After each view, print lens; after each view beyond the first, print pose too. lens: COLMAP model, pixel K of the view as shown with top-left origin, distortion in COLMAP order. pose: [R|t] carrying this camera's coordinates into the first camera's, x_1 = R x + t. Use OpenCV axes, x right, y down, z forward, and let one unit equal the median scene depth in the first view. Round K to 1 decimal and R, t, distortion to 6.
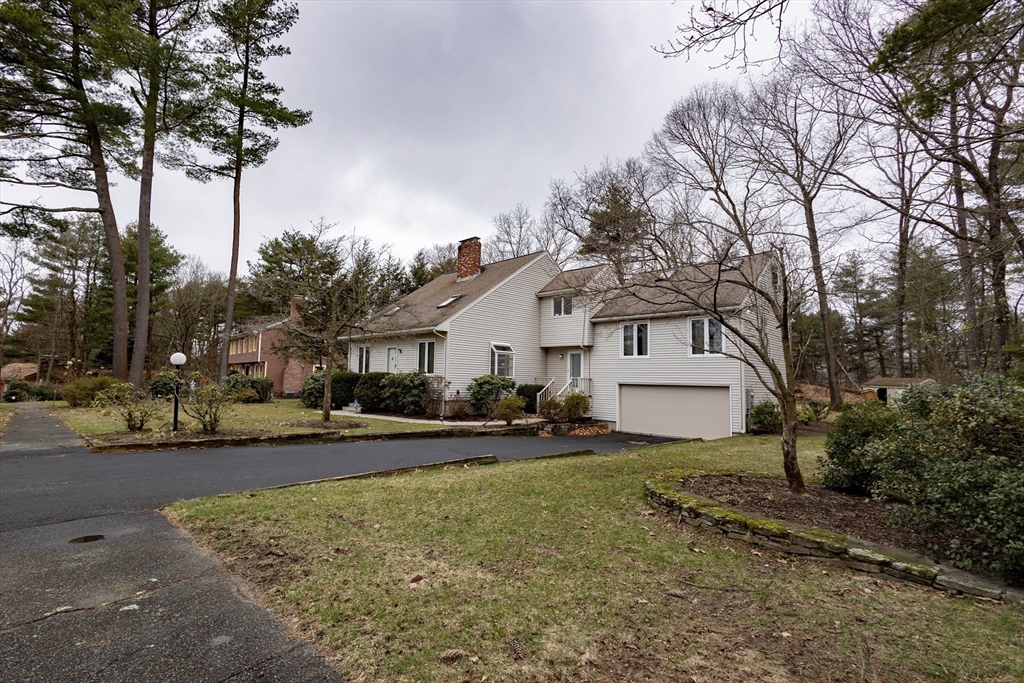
lens RADIAL K [[470.3, 0, 512.3], [0, 470.3, 342.4], [0, 0, 1]] dist [0.002400, 0.000503]
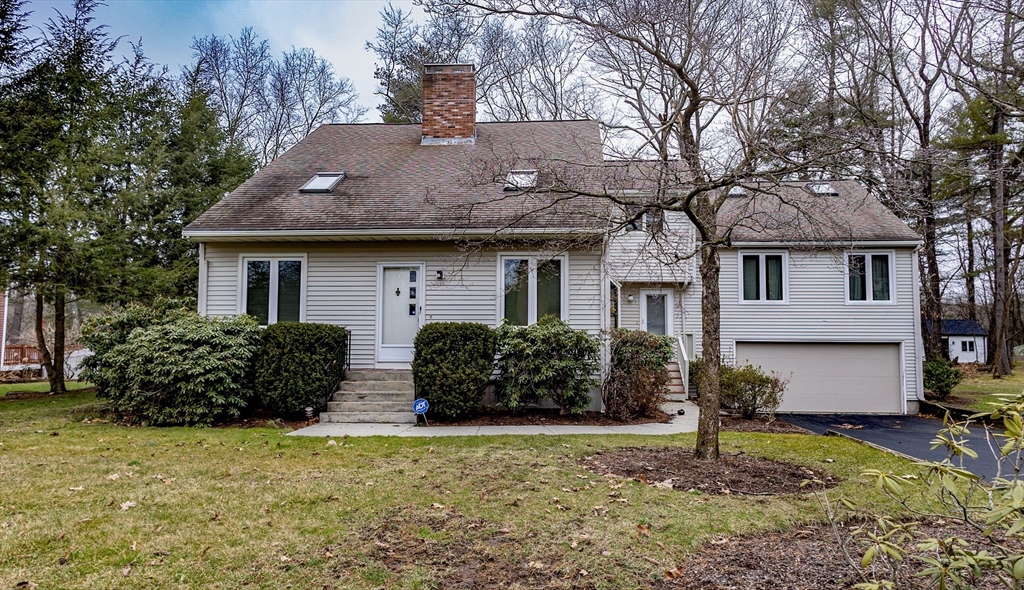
lens RADIAL K [[616.0, 0, 511.9], [0, 616.0, 294.2], [0, 0, 1]] dist [0.000313, -0.000089]
pose [[0.755530, 0.034272, 0.654216, -0.597616], [-0.043924, 0.999034, -0.001610, 0.036291], [-0.653639, -0.027519, 0.756306, 0.549712]]
